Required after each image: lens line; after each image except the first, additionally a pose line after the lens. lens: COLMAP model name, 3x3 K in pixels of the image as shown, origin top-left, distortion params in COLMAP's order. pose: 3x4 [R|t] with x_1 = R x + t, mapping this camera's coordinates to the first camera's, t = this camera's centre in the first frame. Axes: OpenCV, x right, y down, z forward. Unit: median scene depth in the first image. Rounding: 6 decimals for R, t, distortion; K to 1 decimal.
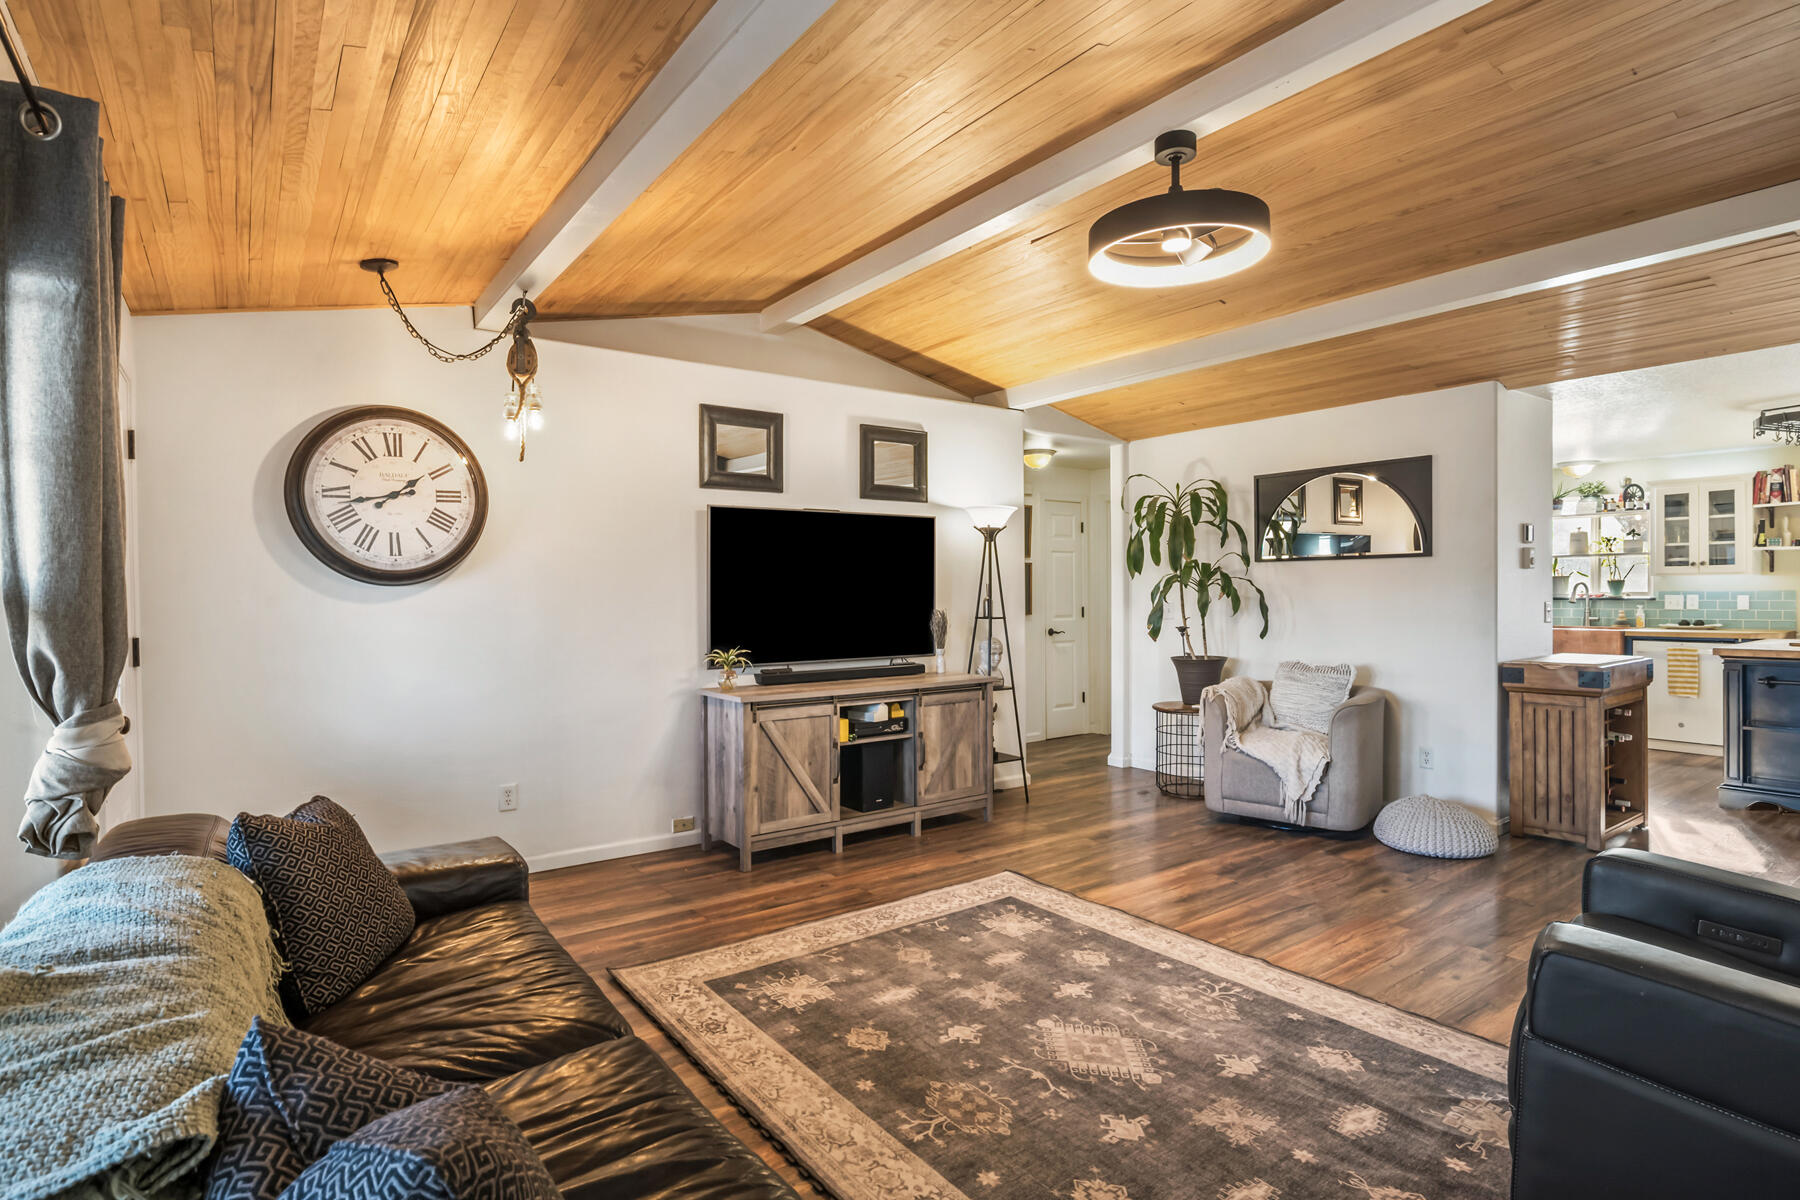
lens RADIAL K [[912.3, 0, 910.7], [0, 912.3, 603.5], [0, 0, 1]] dist [-0.023693, 0.011097]
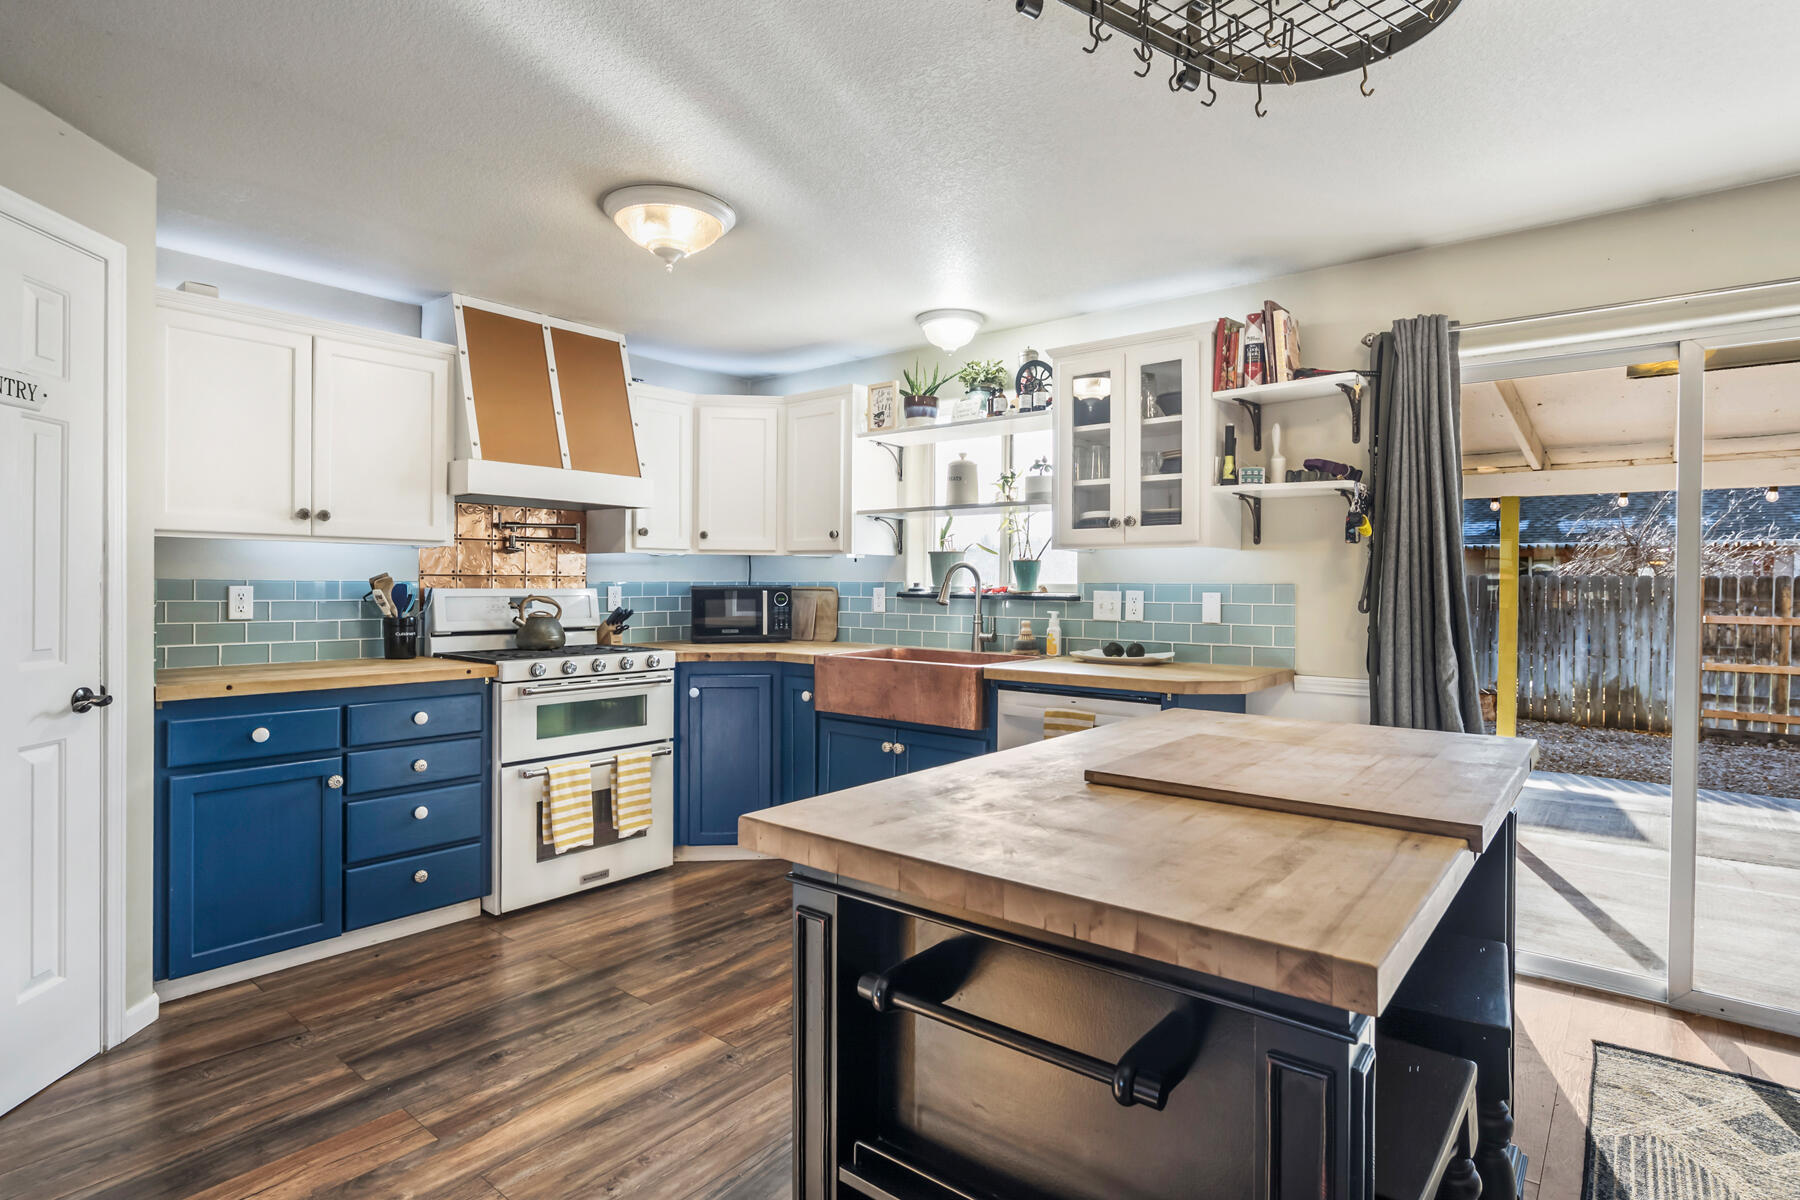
lens RADIAL K [[912.3, 0, 898.8], [0, 912.3, 585.9], [0, 0, 1]] dist [-0.023693, 0.011097]
pose [[0.970269, 0.014488, 0.241596, 1.100533], [-0.011828, 0.999852, -0.012456, -0.008043], [-0.241741, 0.009228, 0.970297, 0.974583]]
